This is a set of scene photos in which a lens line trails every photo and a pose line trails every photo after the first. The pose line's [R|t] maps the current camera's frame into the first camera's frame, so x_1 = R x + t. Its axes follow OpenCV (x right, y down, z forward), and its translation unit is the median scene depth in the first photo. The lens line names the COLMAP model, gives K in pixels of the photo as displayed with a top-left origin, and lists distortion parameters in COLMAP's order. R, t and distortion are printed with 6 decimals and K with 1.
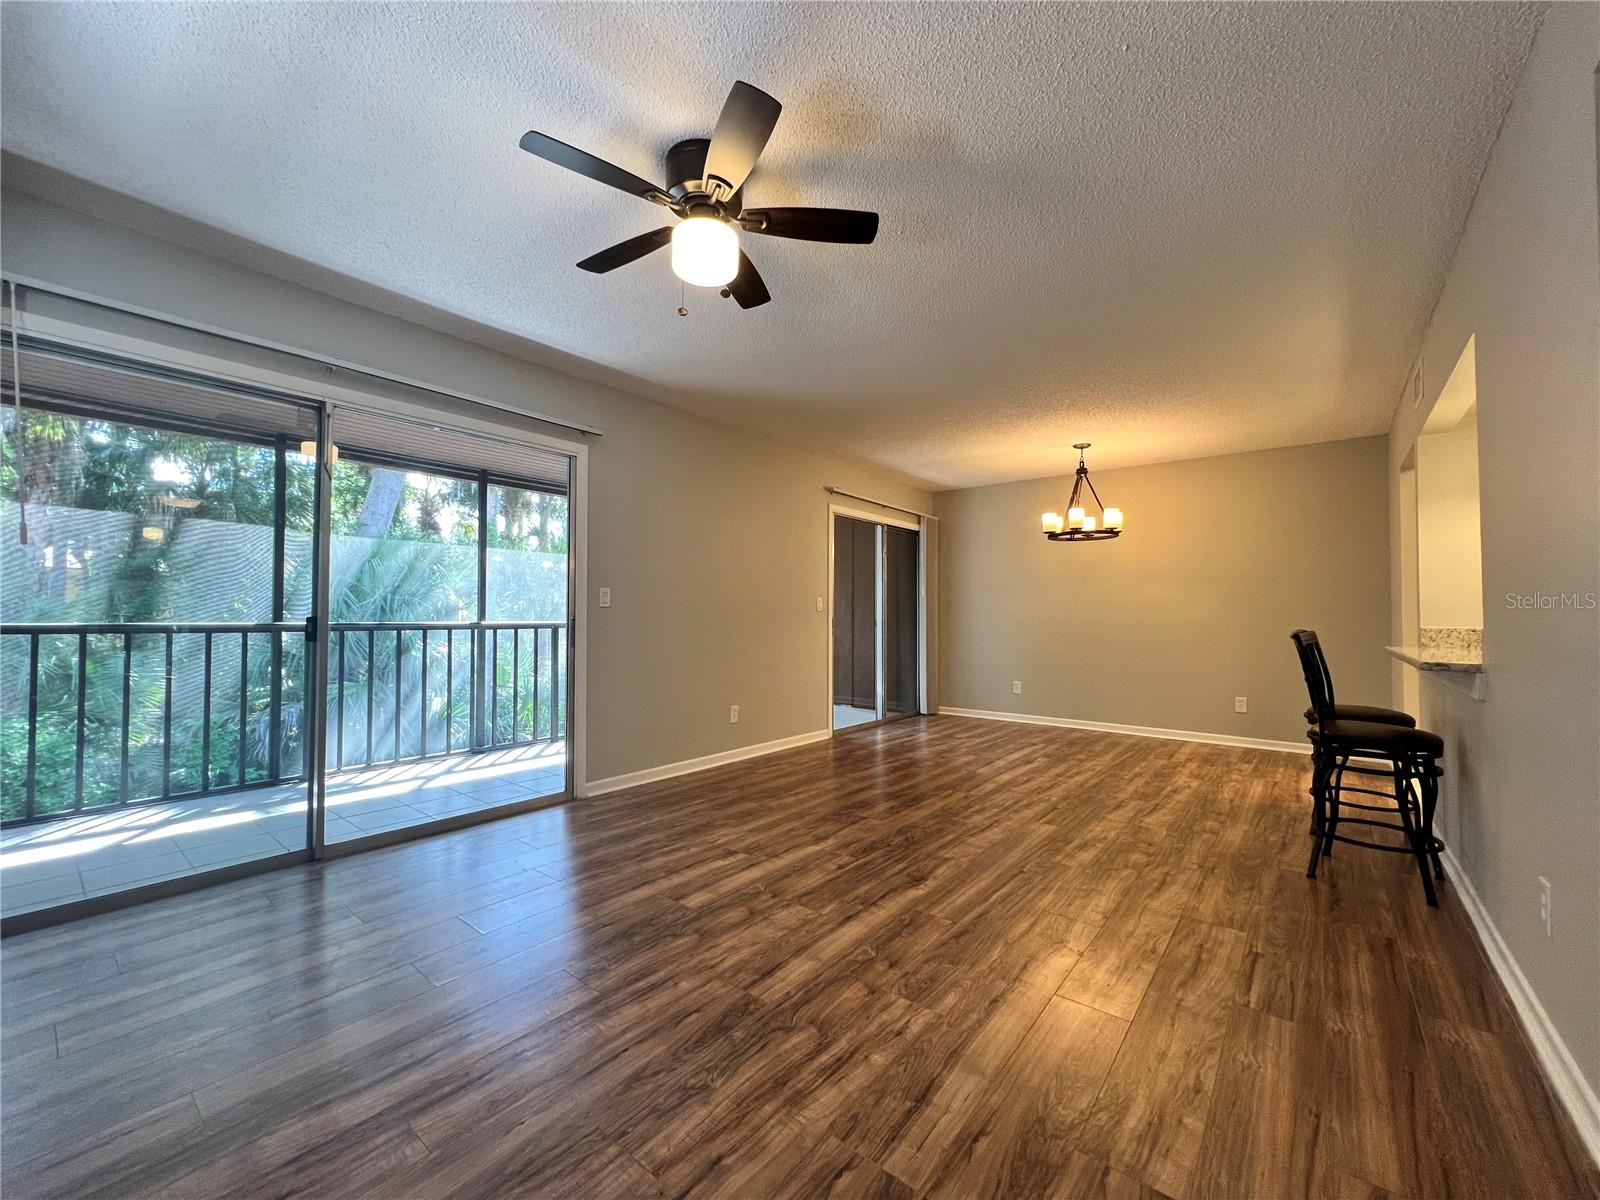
lens RADIAL K [[635.2, 0, 808.9], [0, 635.2, 603.6], [0, 0, 1]] dist [-0.009099, -0.000335]
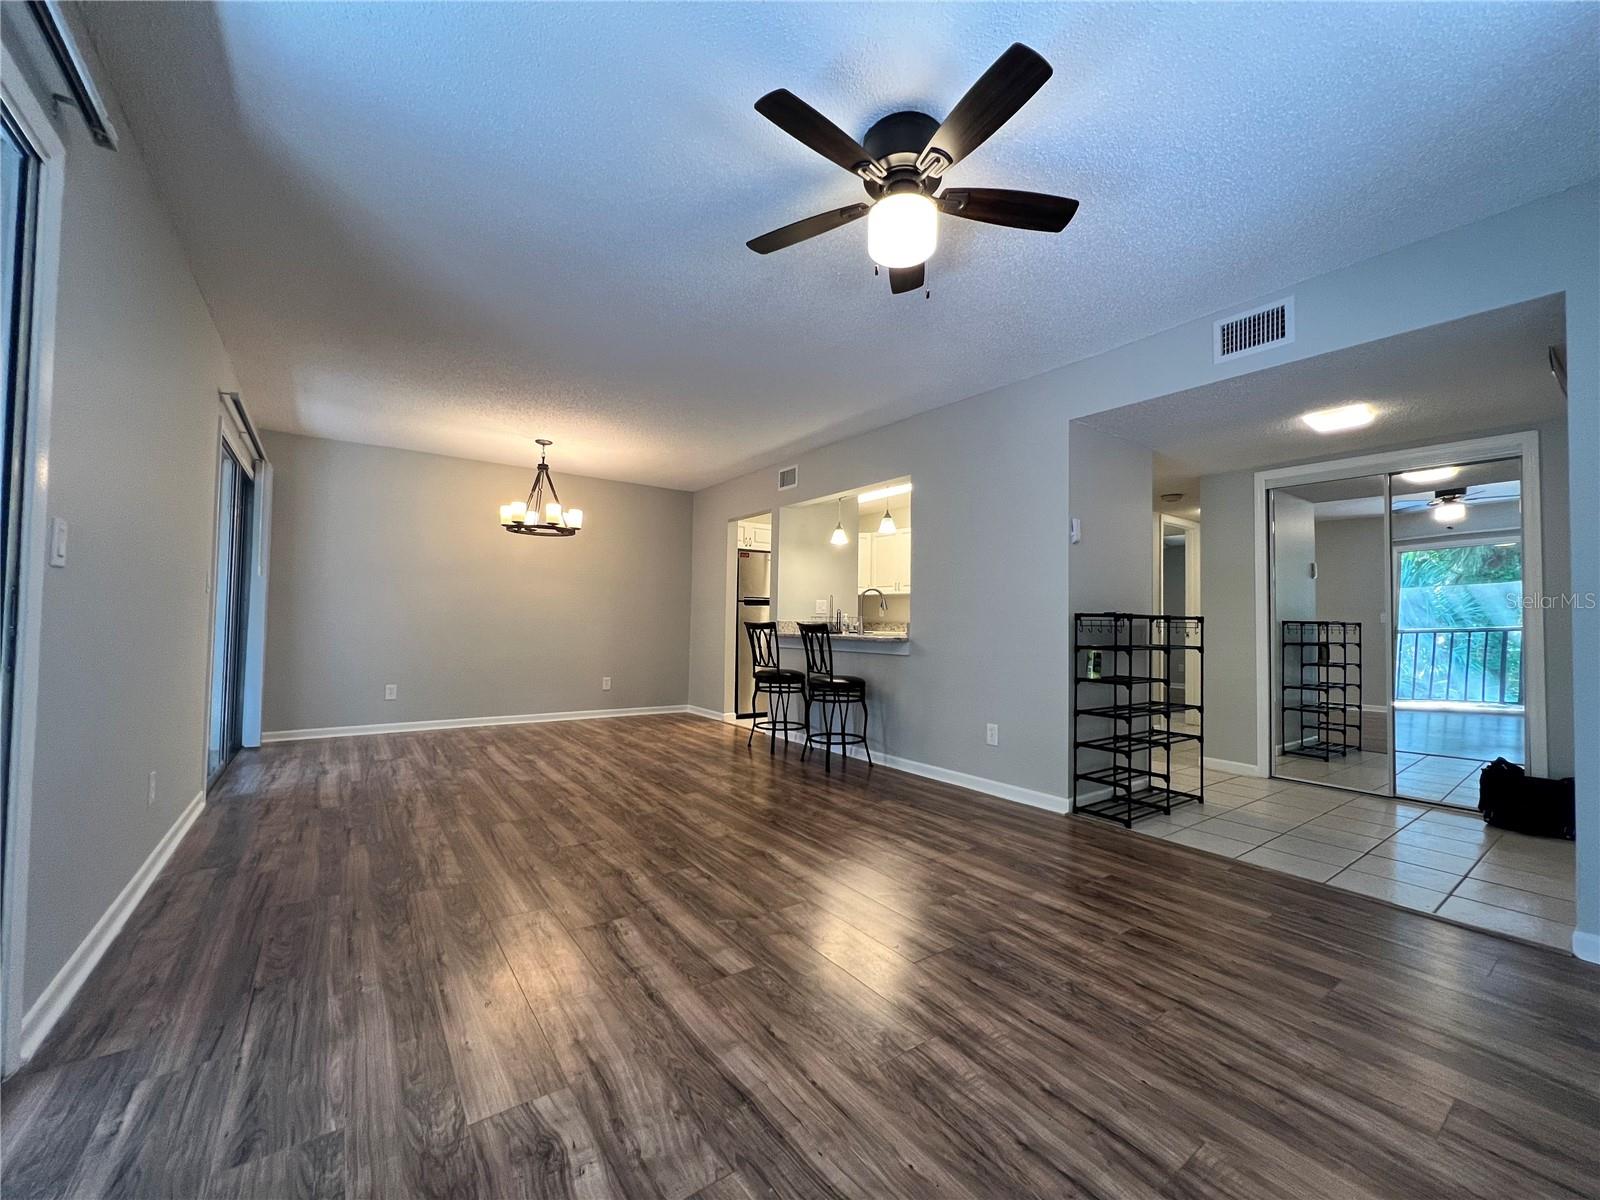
lens RADIAL K [[635.2, 0, 788.8], [0, 635.2, 596.0], [0, 0, 1]] dist [-0.009099, -0.000335]
pose [[0.289254, 0.033080, 0.956680, -0.782458], [-0.030256, 0.999219, -0.025403, 0.023636], [-0.956774, -0.021597, 0.290030, 0.599518]]
